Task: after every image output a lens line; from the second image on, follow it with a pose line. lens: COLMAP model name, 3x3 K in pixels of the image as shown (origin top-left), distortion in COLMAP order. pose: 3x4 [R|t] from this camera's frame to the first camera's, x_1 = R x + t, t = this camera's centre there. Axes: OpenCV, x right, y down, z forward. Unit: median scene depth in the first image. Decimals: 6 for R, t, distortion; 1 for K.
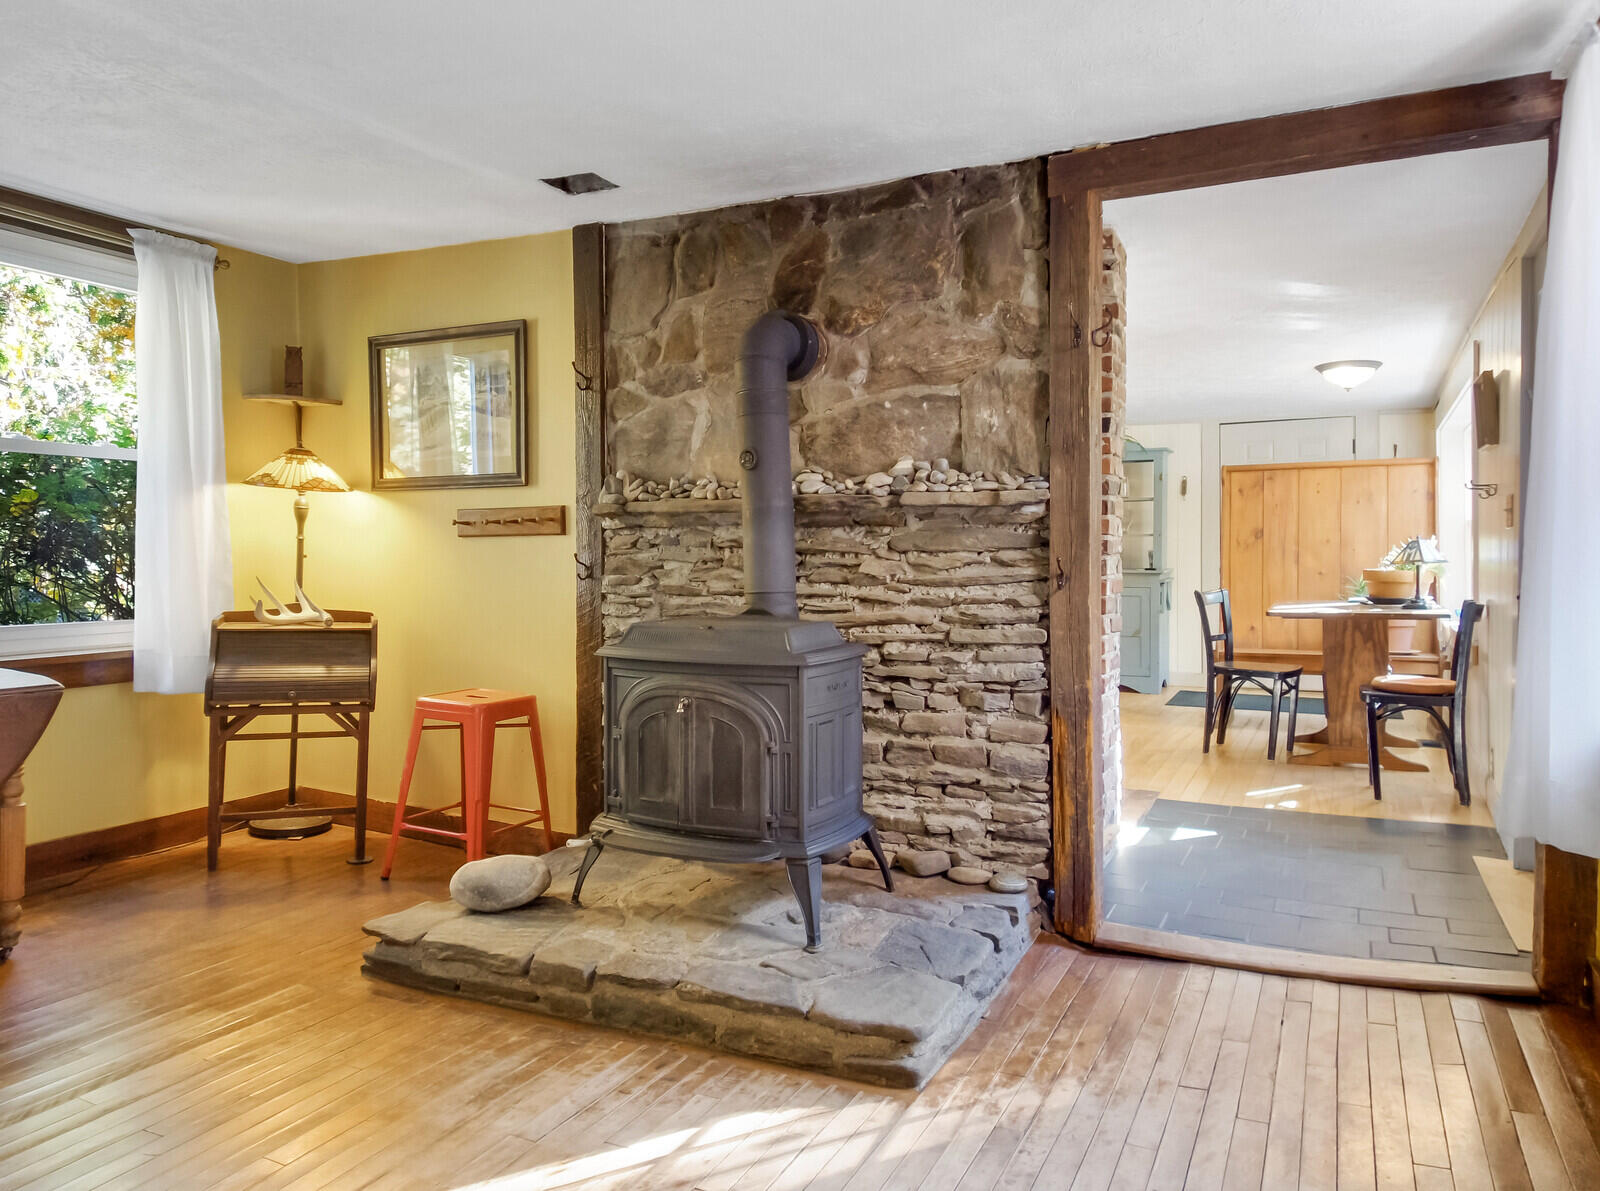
lens RADIAL K [[1145.4, 0, 796.3], [0, 1145.4, 591.9], [0, 0, 1]] dist [0.003405, -0.000815]
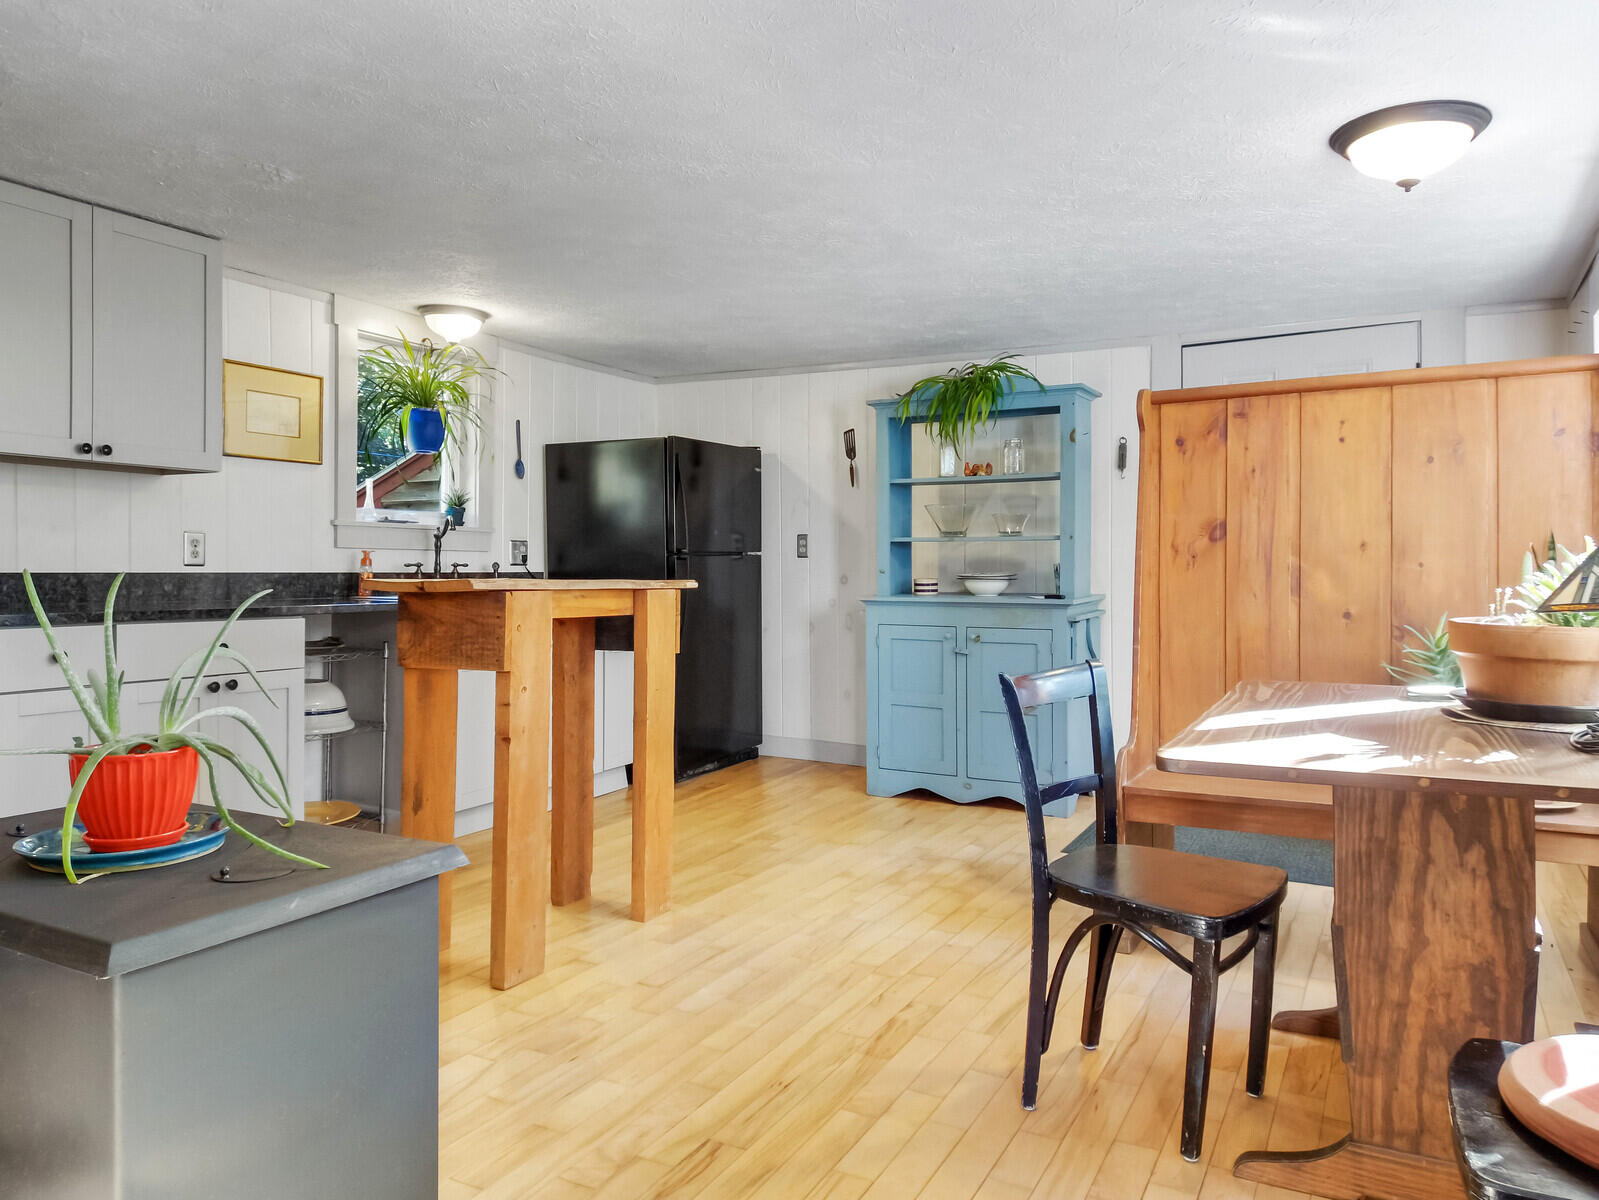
lens RADIAL K [[1144.7, 0, 803.5], [0, 1144.7, 595.2], [0, 0, 1]] dist [0.003405, -0.000815]
pose [[0.999365, 0.000833, -0.035622, 0.263228], [-0.000993, 0.999989, -0.004477, -0.022907], [0.035618, 0.004510, 0.999355, 0.547975]]
